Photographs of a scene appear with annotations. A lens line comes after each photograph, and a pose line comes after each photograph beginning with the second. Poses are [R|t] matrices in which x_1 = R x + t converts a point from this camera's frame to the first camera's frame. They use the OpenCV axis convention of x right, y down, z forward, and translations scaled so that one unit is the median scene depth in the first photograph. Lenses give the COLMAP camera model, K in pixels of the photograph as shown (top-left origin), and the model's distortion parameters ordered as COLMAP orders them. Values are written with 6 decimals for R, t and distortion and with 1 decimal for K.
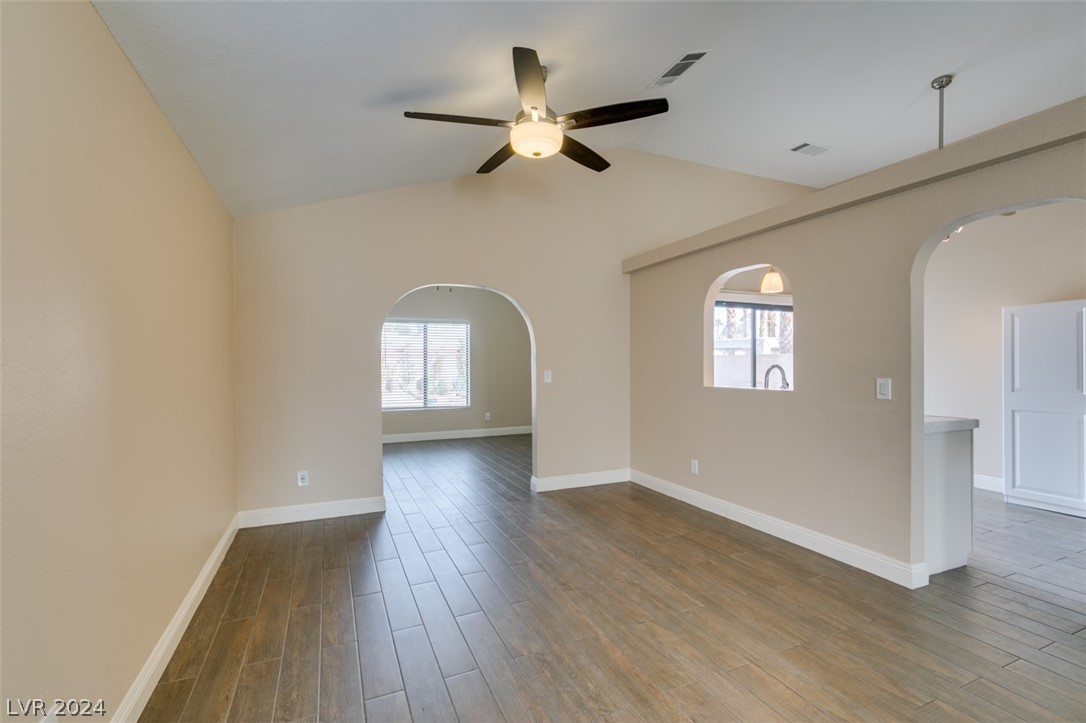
lens RADIAL K [[483.5, 0, 541.1], [0, 483.5, 366.2], [0, 0, 1]] dist [0.004463, -0.002797]
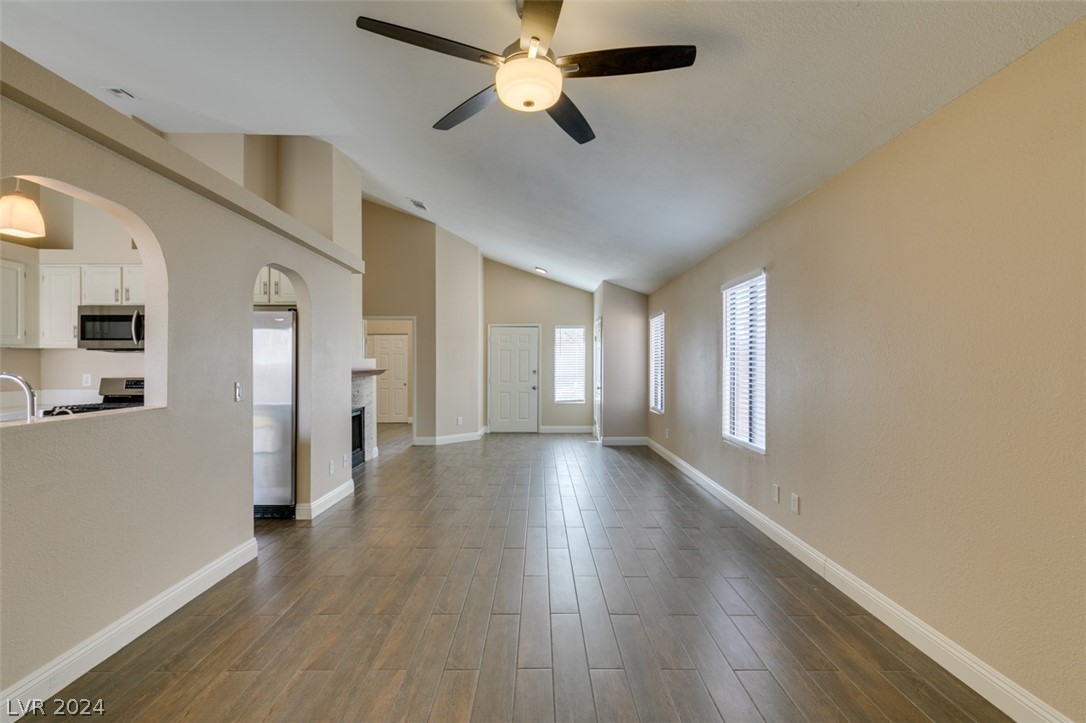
lens RADIAL K [[483.5, 0, 544.0], [0, 483.5, 362.5], [0, 0, 1]] dist [0.004463, -0.002797]
pose [[-0.919926, 0.006446, 0.392039, -0.257129], [0.008099, 0.999964, 0.002563, -0.011123], [-0.392008, 0.005533, -0.919945, 1.297370]]
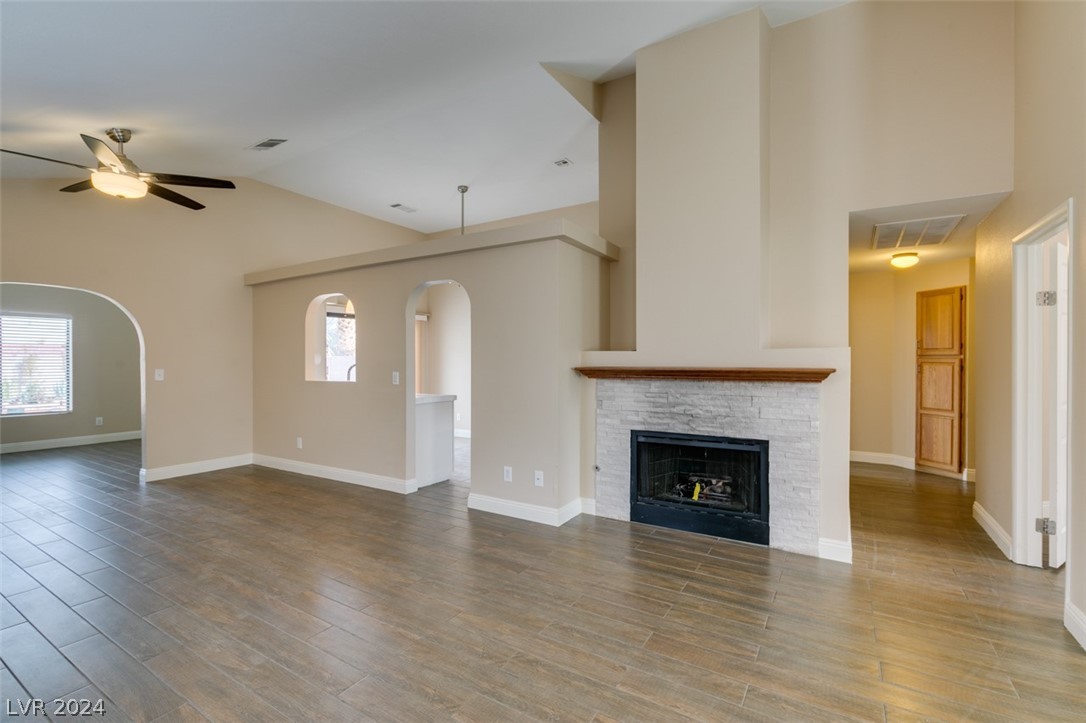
lens RADIAL K [[483.5, 0, 540.5], [0, 483.5, 364.1], [0, 0, 1]] dist [0.004463, -0.002797]
pose [[0.825804, 0.000017, 0.563957, 0.137309], [0.002745, 0.999988, -0.004049, 0.004686], [-0.563950, 0.004892, 0.825794, -0.490978]]
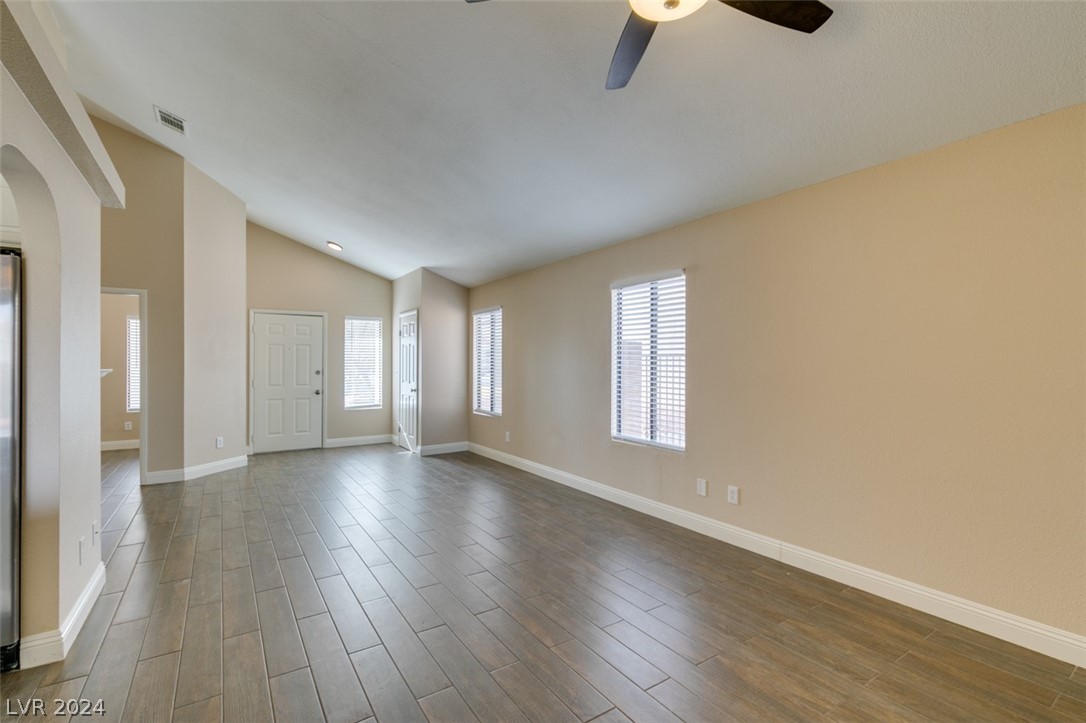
lens RADIAL K [[483.5, 0, 543.3], [0, 483.5, 364.5], [0, 0, 1]] dist [0.004463, -0.002797]
pose [[-0.984542, 0.004230, -0.175095, 0.184001], [0.002138, 0.999924, 0.012138, -0.011779], [0.175133, 0.011576, -0.984477, 1.160711]]
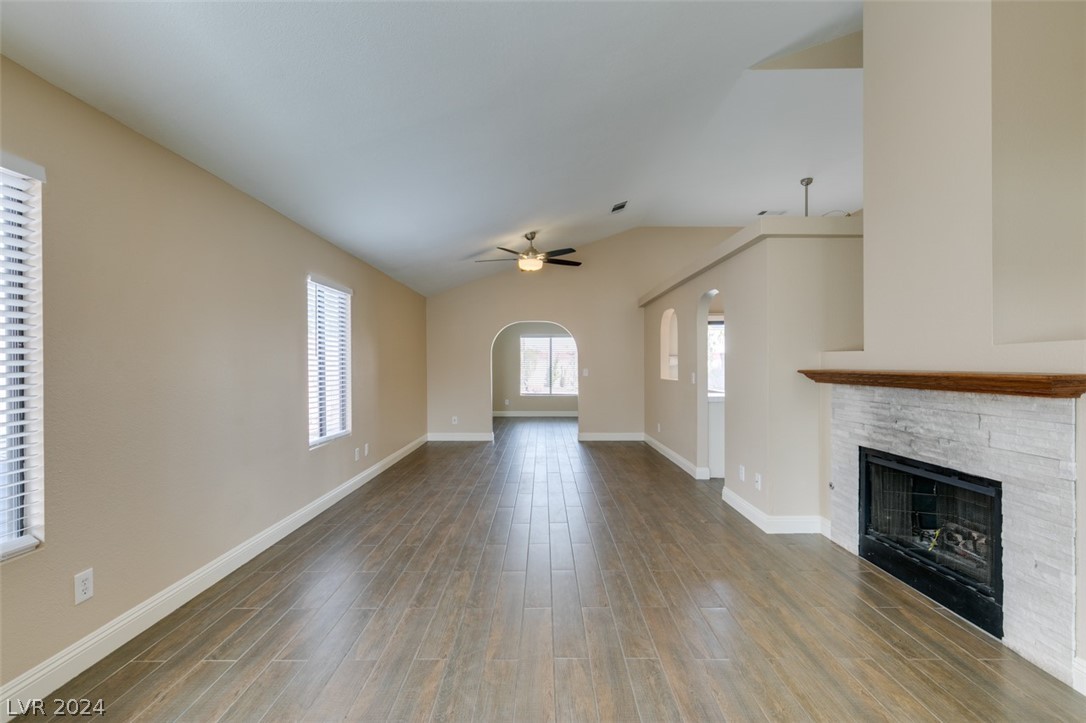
lens RADIAL K [[483.5, 0, 540.4], [0, 483.5, 359.6], [0, 0, 1]] dist [0.004463, -0.002797]
pose [[0.913973, -0.001130, -0.405773, 0.702729], [-0.005928, 0.999852, -0.016135, 0.005892], [0.405732, 0.017152, 0.913831, -0.759445]]
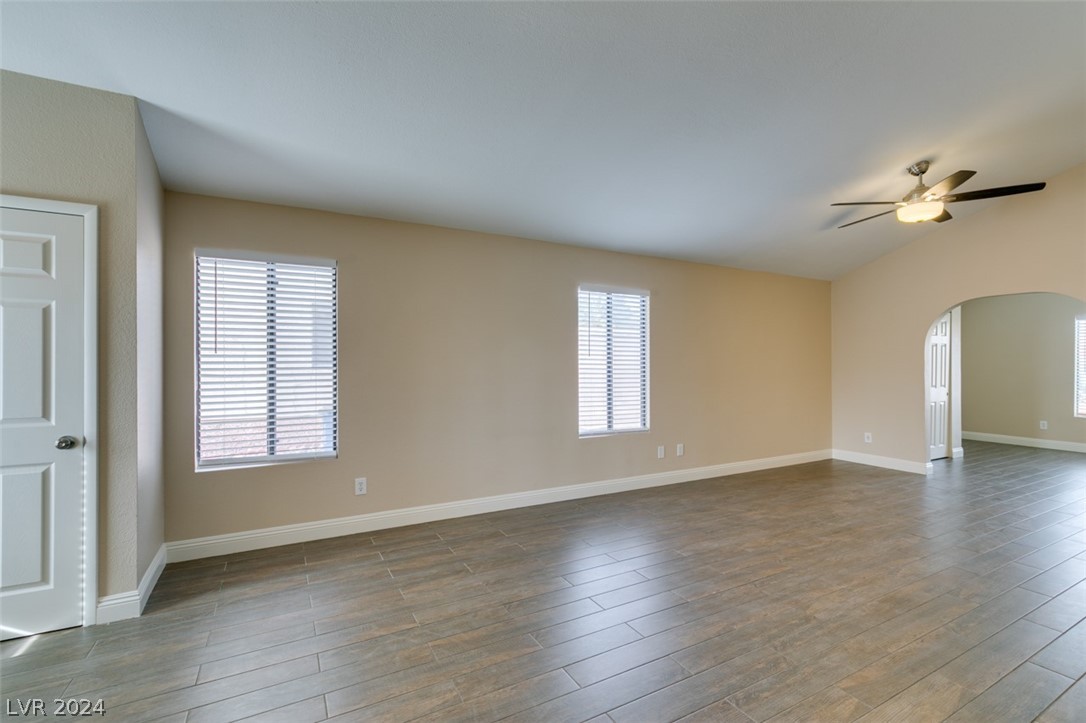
lens RADIAL K [[483.5, 0, 542.2], [0, 483.5, 362.8], [0, 0, 1]] dist [0.004463, -0.002797]
pose [[0.086826, 0.004994, -0.996211, 1.014046], [-0.012005, 0.999920, 0.003966, -0.003132], [0.996151, 0.011615, 0.086879, -0.192541]]
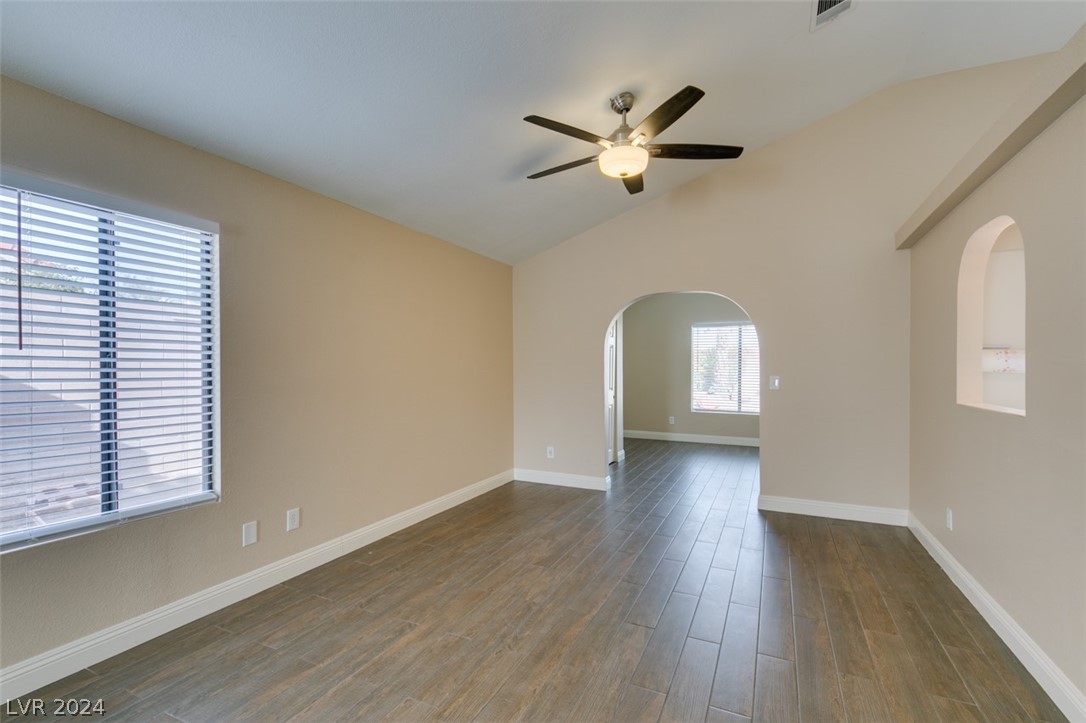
lens RADIAL K [[483.5, 0, 541.9], [0, 483.5, 368.3], [0, 0, 1]] dist [0.004463, -0.002797]
pose [[0.650557, 0.009379, -0.759400, 0.526523], [-0.010794, 0.999937, 0.003103, -0.004186], [0.759381, 0.006178, 0.650617, 0.117873]]
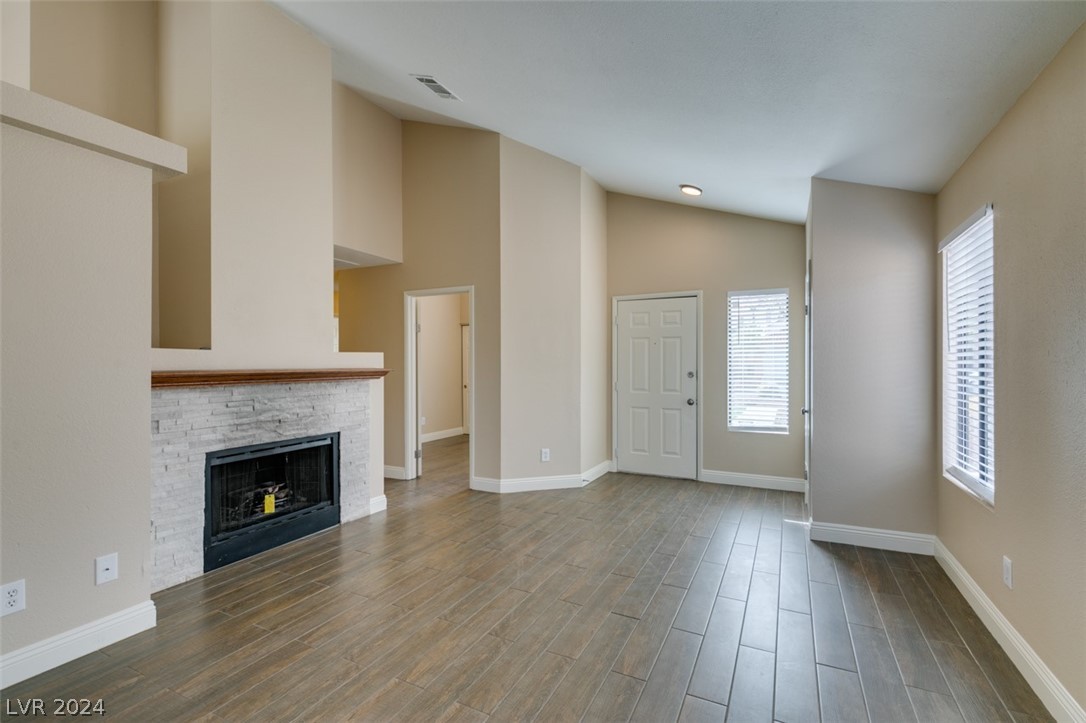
lens RADIAL K [[483.5, 0, 542.1], [0, 483.5, 360.7], [0, 0, 1]] dist [0.004463, -0.002797]
pose [[-0.634058, 0.008788, 0.773235, -0.076625], [0.011699, 0.999930, -0.001771, -0.000892], [-0.773197, 0.007923, -0.634117, 0.314899]]
